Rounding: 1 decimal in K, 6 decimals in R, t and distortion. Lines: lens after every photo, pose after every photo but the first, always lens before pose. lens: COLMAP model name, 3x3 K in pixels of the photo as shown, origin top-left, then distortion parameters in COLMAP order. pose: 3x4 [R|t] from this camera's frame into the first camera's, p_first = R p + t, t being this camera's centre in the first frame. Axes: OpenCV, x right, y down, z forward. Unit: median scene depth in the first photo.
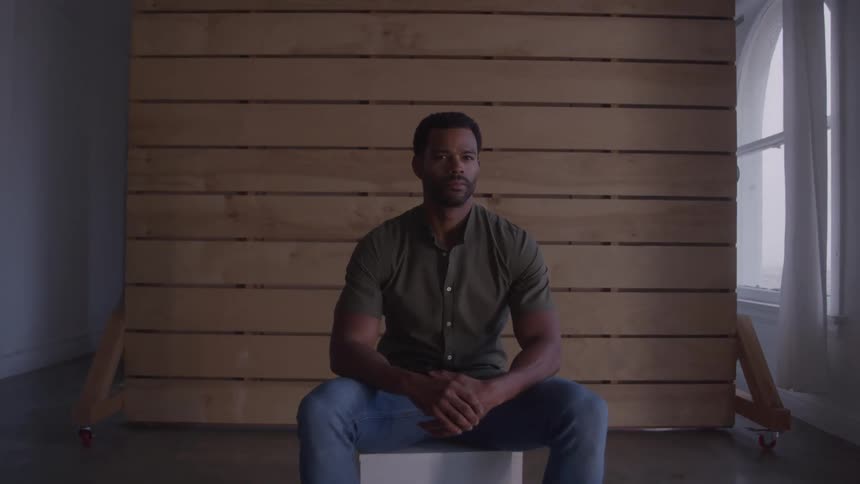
lens RADIAL K [[756.3, 0, 430.0], [0, 756.3, 242.0], [0, 0, 1]] dist [-0.069697, 0.005406]
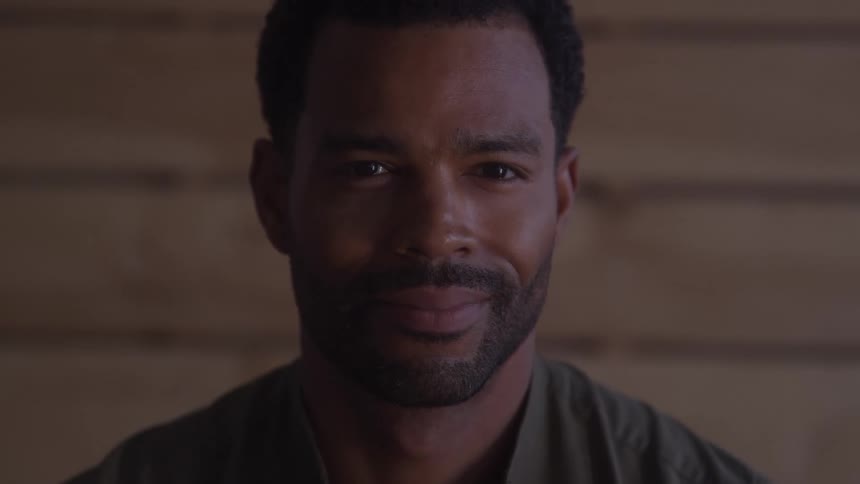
lens RADIAL K [[2397.8, 0, 430.2], [0, 2397.8, 292.3], [0, 0, 1]] dist [0.603468, 0.021860]
pose [[0.999752, 0.019355, -0.011053, 0.017822], [-0.019475, 0.999752, -0.010817, -0.032853], [0.010841, 0.011029, 0.999880, 0.167348]]
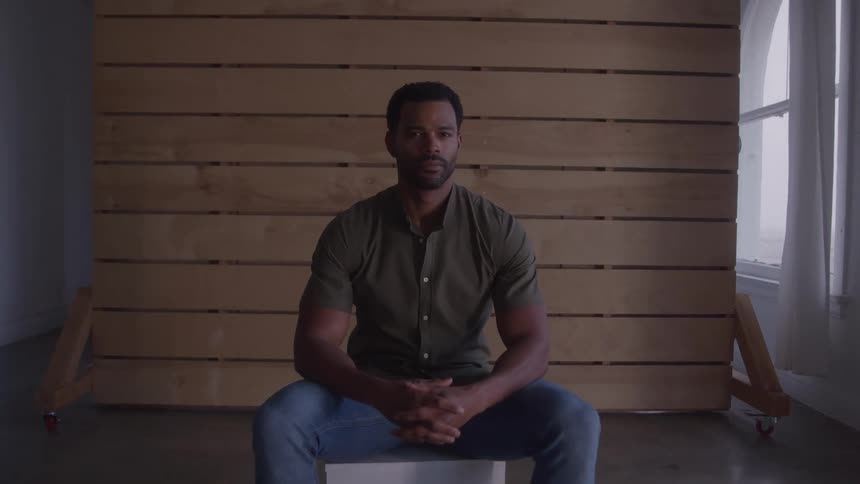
lens RADIAL K [[756.3, 0, 430.0], [0, 756.3, 242.0], [0, 0, 1]] dist [-0.069697, 0.005406]
pose [[0.999945, 0.002525, 0.010174, 0.010741], [-0.003017, 0.998816, 0.048561, -0.013418], [-0.010040, -0.048589, 0.998768, 0.054018]]
